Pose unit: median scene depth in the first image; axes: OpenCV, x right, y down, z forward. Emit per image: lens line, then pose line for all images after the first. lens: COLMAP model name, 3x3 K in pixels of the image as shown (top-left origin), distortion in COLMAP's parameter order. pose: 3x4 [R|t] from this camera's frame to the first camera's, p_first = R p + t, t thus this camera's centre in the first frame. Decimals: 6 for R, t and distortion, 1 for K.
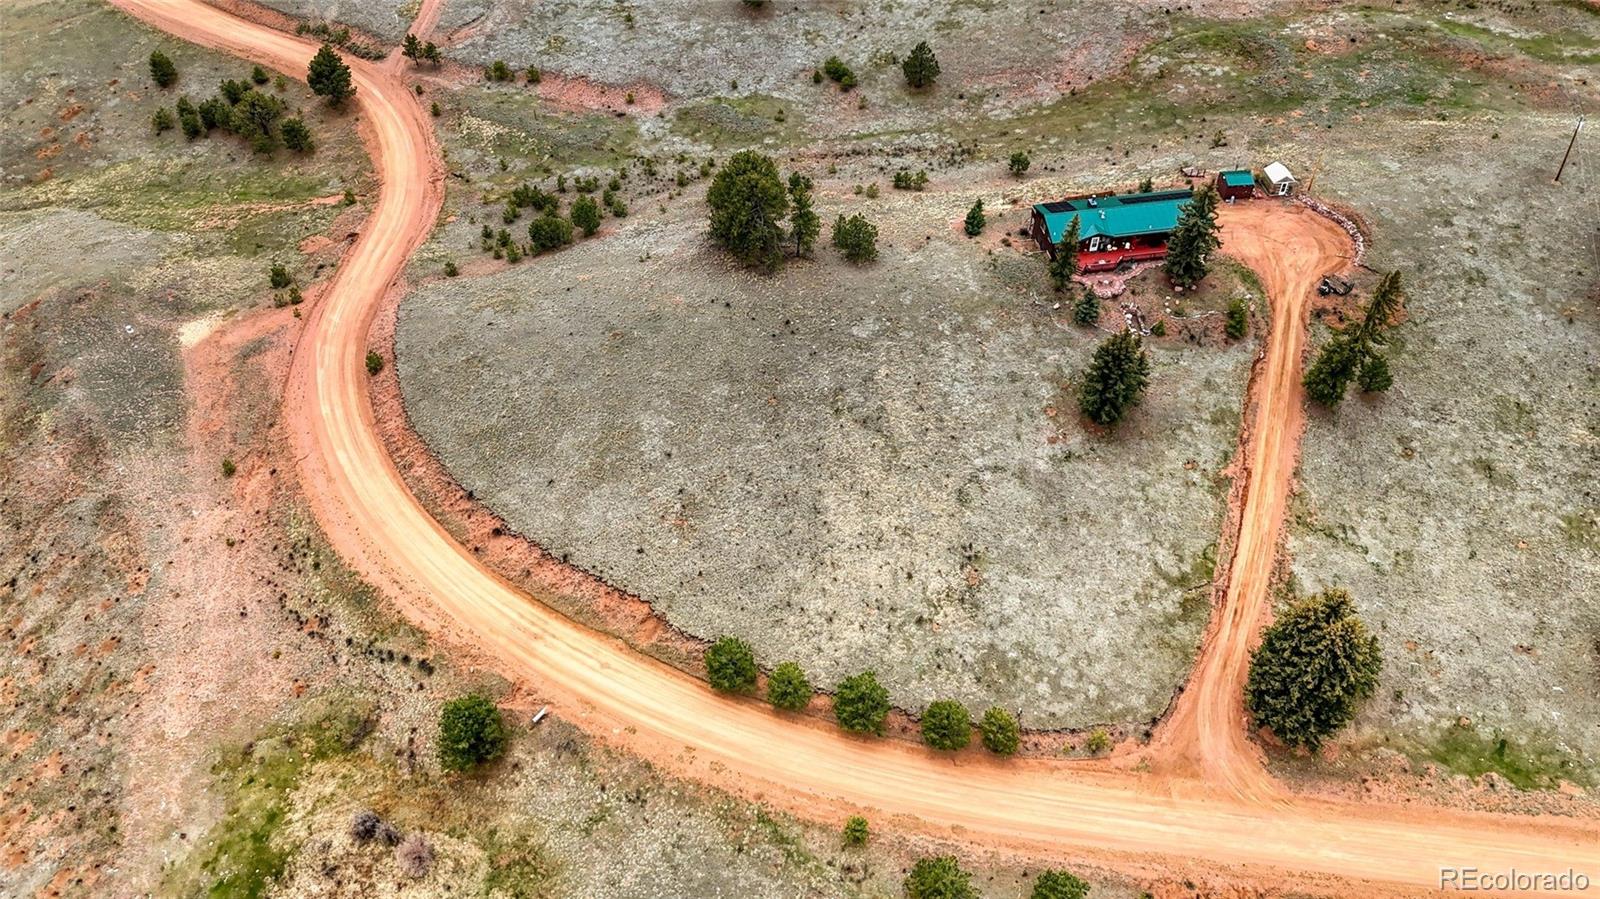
lens RADIAL K [[1166.3, 0, 792.5], [0, 1166.3, 442.1], [0, 0, 1]] dist [0.067570, -0.059791]
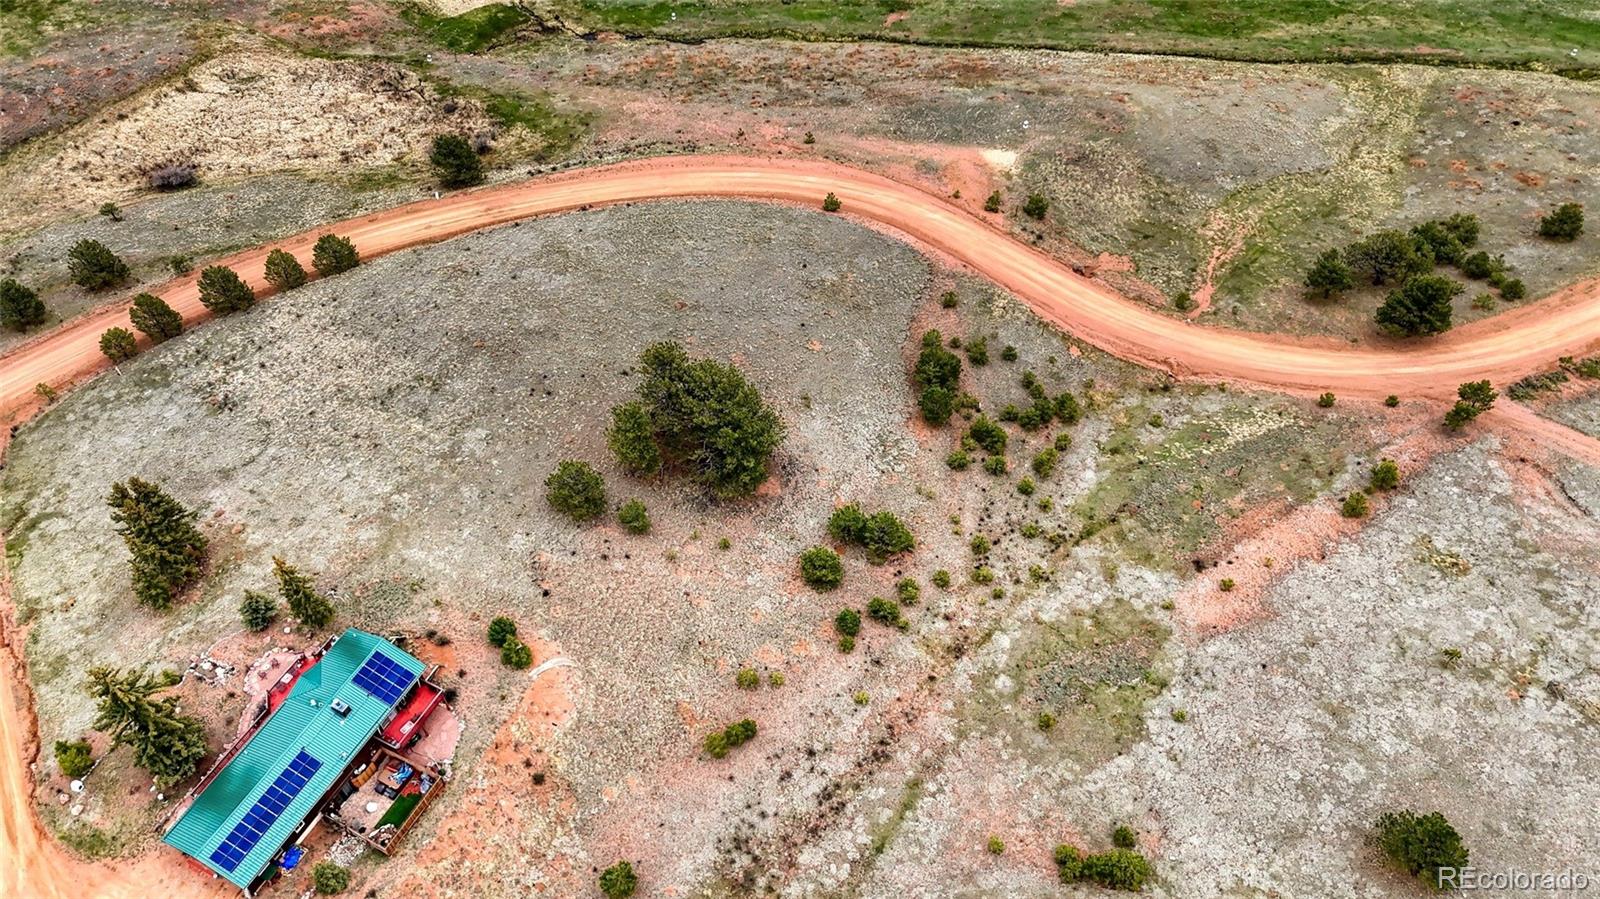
lens RADIAL K [[1166.3, 0, 806.8], [0, 1166.3, 452.4], [0, 0, 1]] dist [0.067570, -0.059791]
pose [[-0.587670, 0.623730, -0.515368, 0.290798], [-0.574881, 0.126331, 0.808426, -0.737011], [0.569347, 0.771363, 0.284330, 0.708586]]
